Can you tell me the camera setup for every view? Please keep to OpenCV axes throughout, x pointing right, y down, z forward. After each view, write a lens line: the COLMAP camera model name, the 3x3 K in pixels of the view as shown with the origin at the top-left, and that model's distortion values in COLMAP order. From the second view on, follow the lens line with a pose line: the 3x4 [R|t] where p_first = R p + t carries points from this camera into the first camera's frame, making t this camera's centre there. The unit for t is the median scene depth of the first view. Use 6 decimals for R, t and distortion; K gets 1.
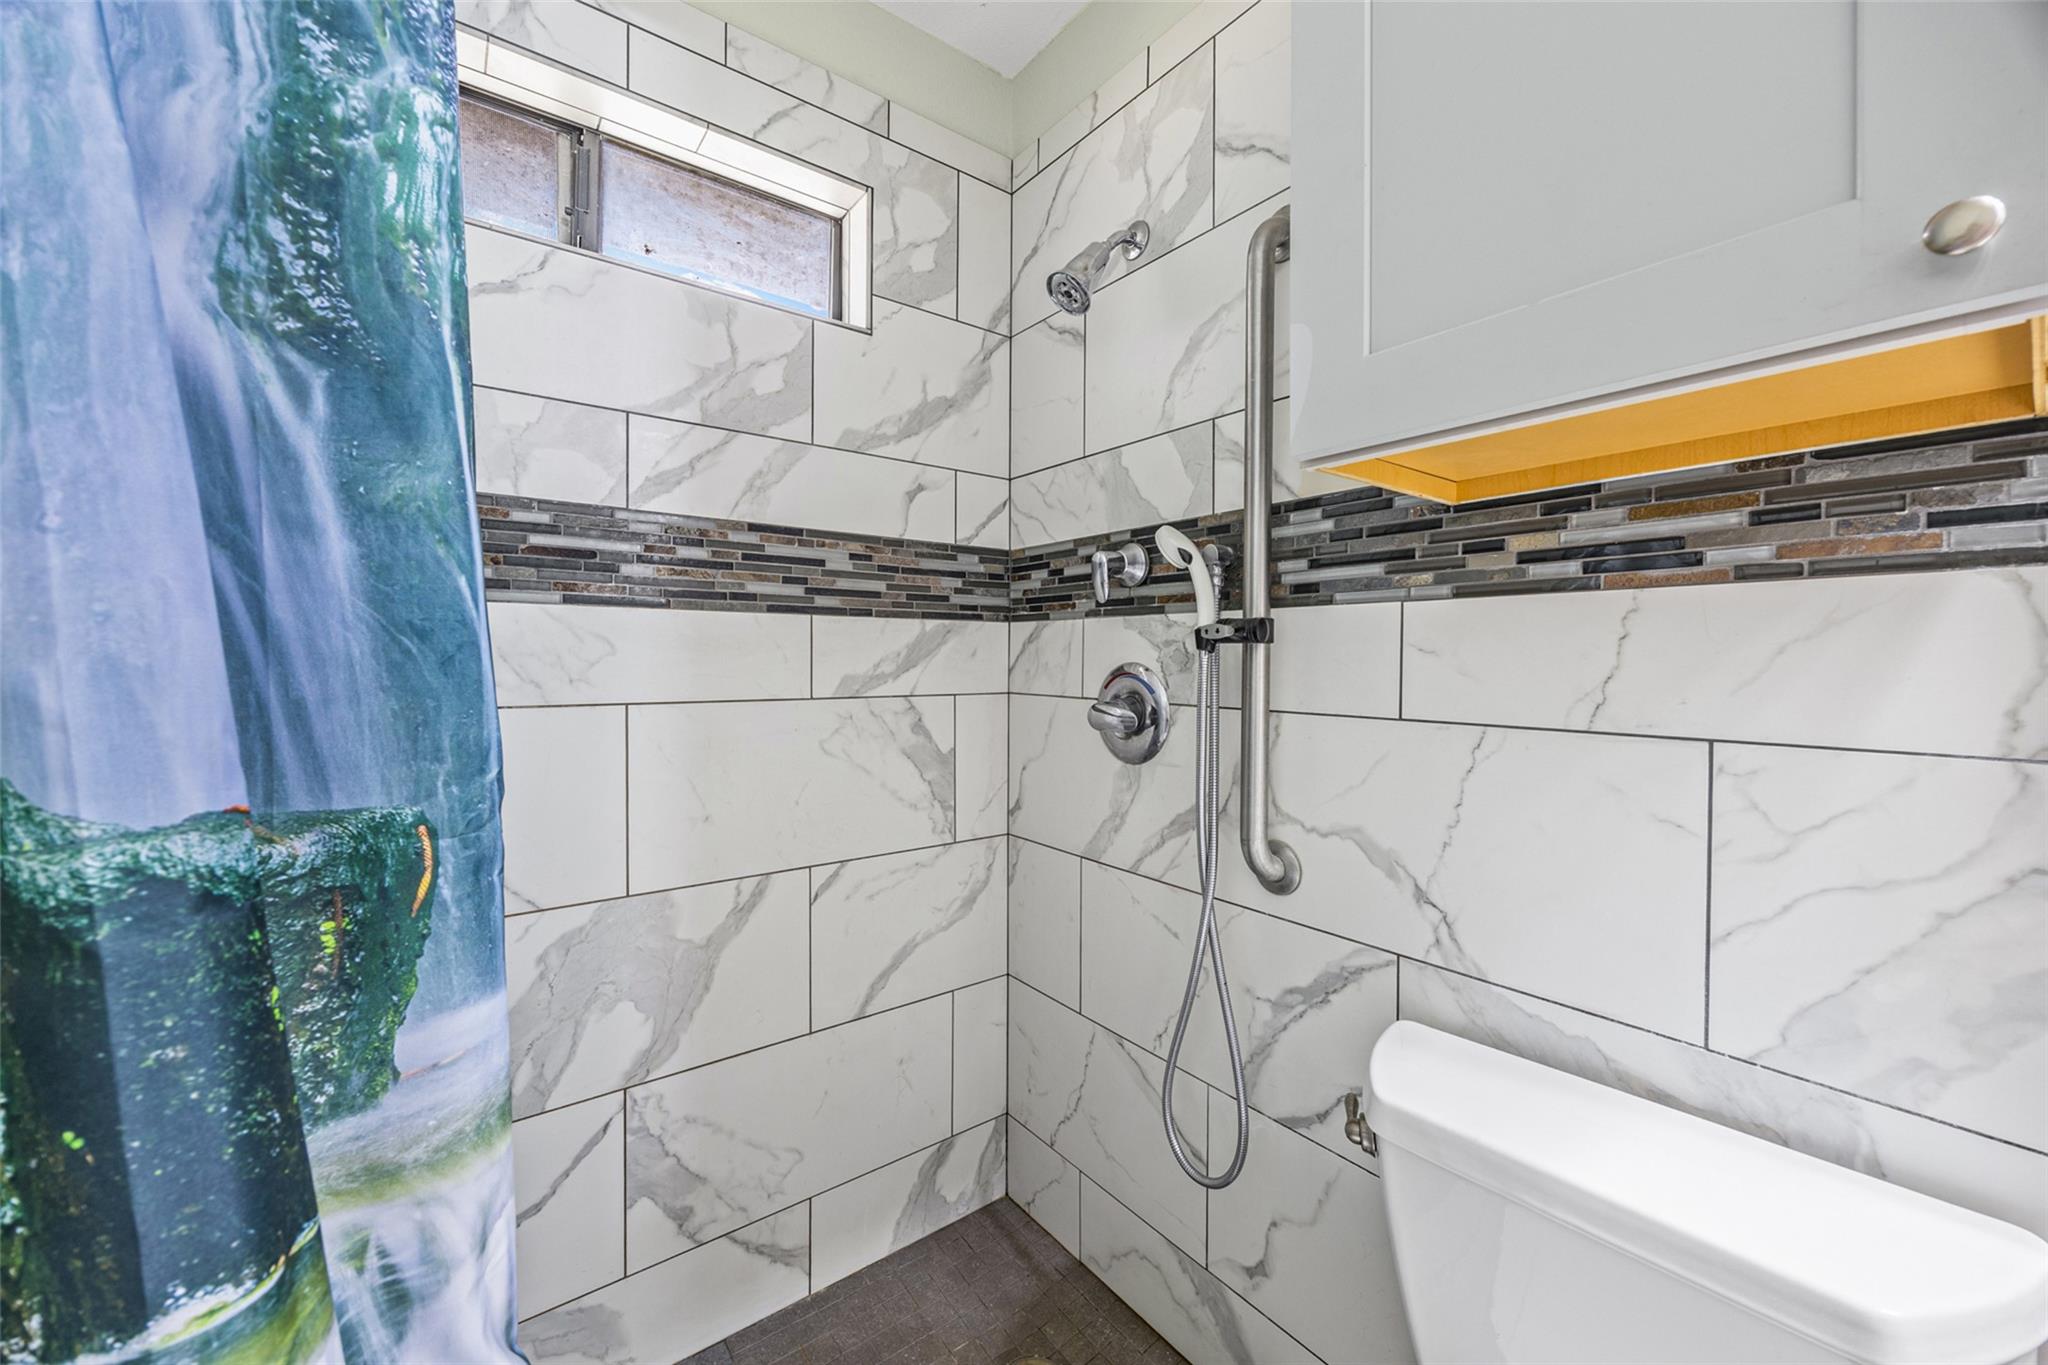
lens RADIAL K [[788.0, 0, 1021.6], [0, 788.0, 667.8], [0, 0, 1]] dist [-0.001853, -0.000133]
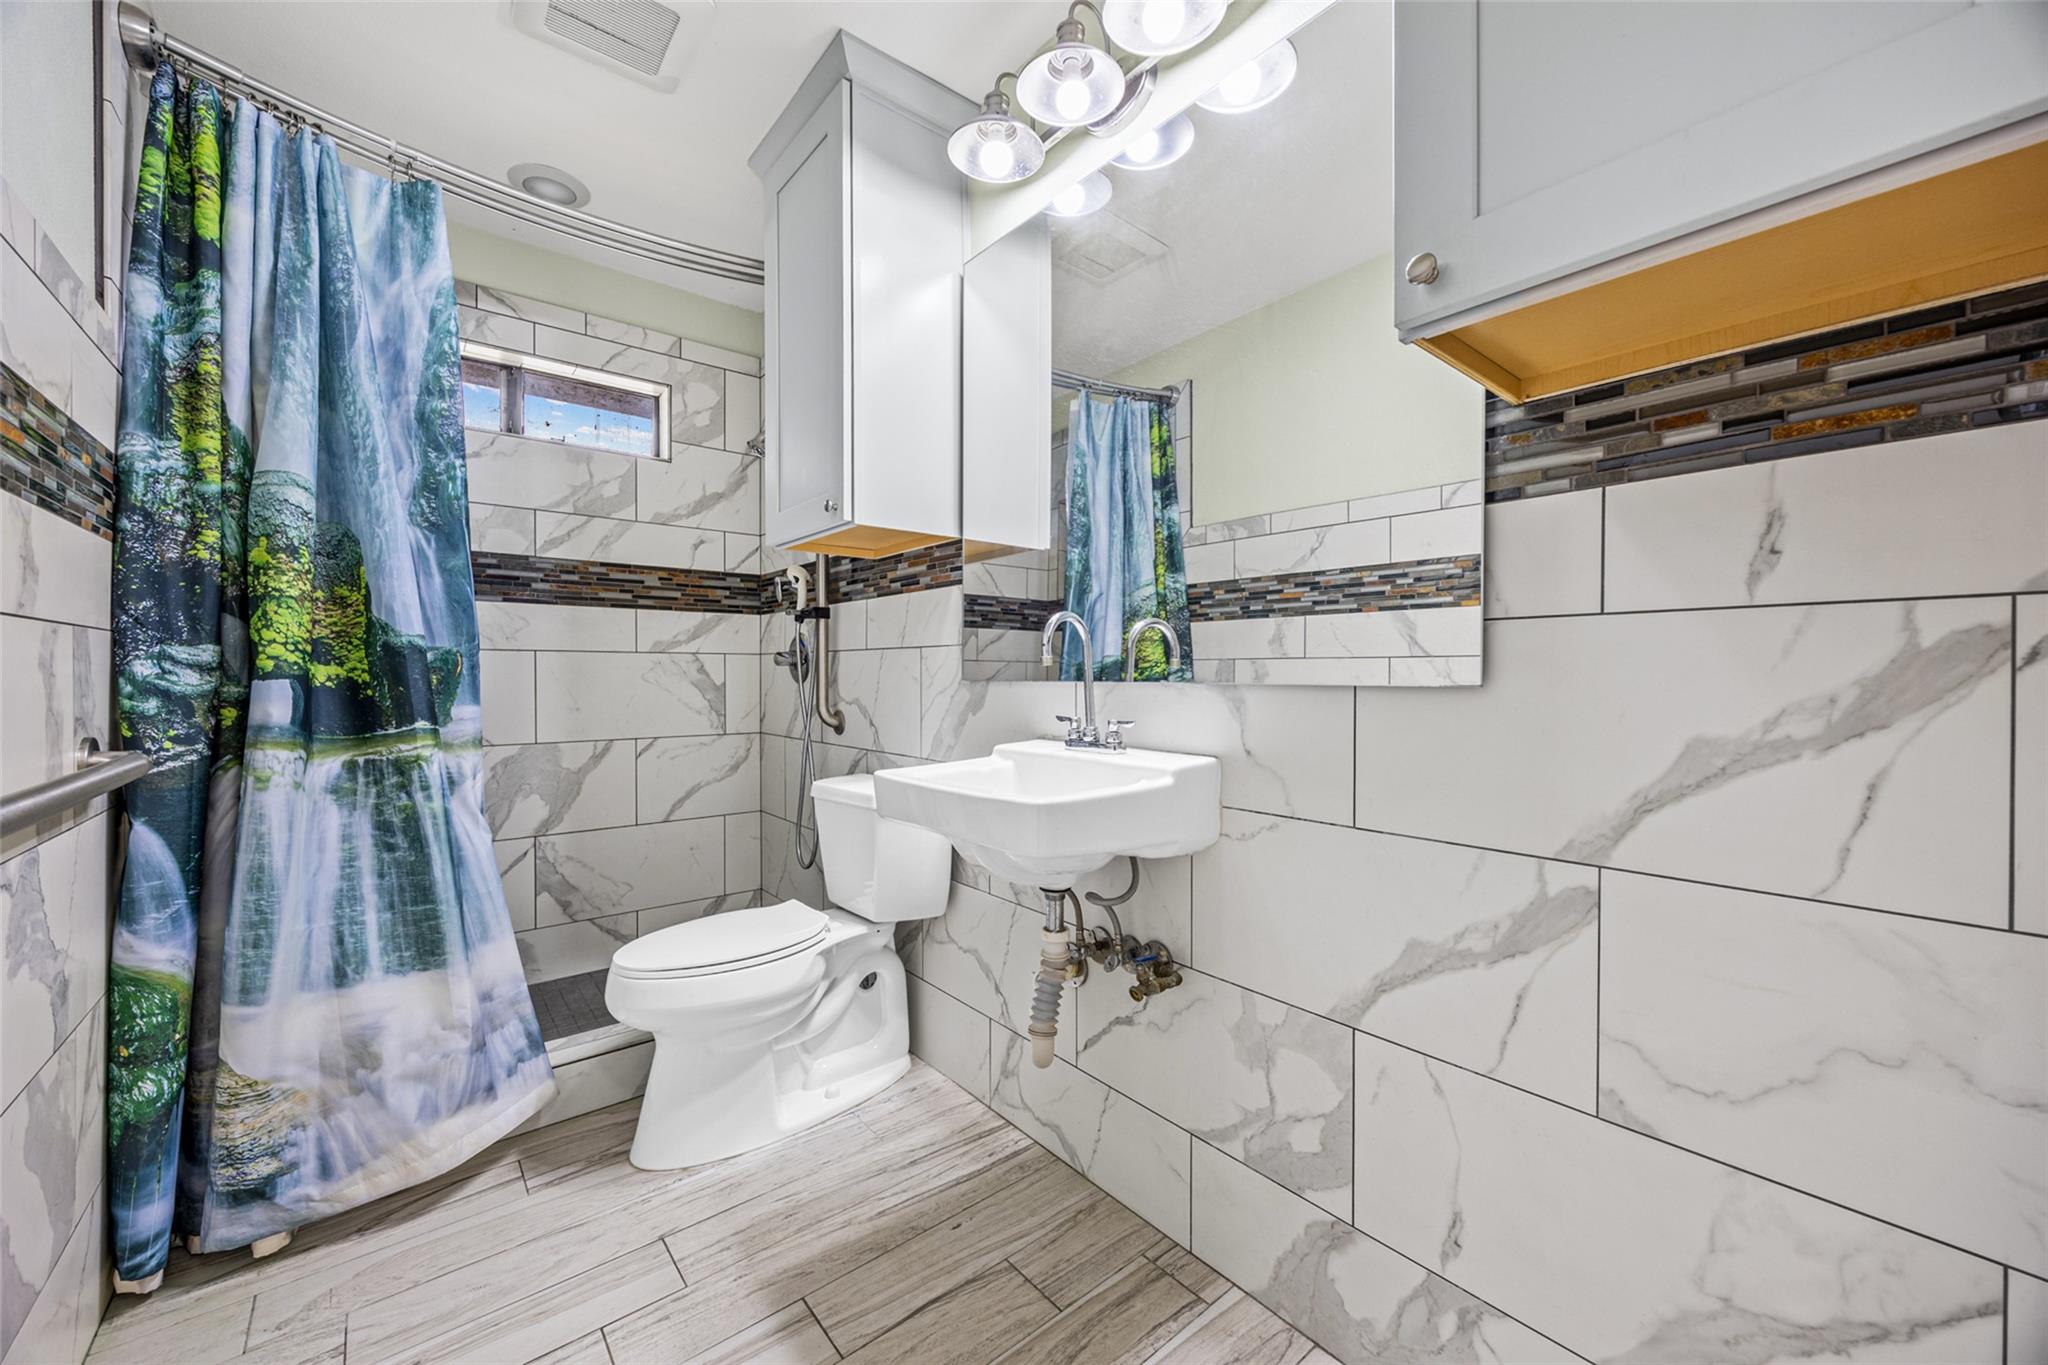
lens RADIAL K [[788.0, 0, 1026.4], [0, 788.0, 683.6], [0, 0, 1]] dist [-0.001853, -0.000133]
pose [[0.999082, -0.004432, 0.042601, 0.675775], [0.004474, 0.999990, -0.000892, 0.136014], [-0.042597, 0.001082, 0.999092, -1.084567]]
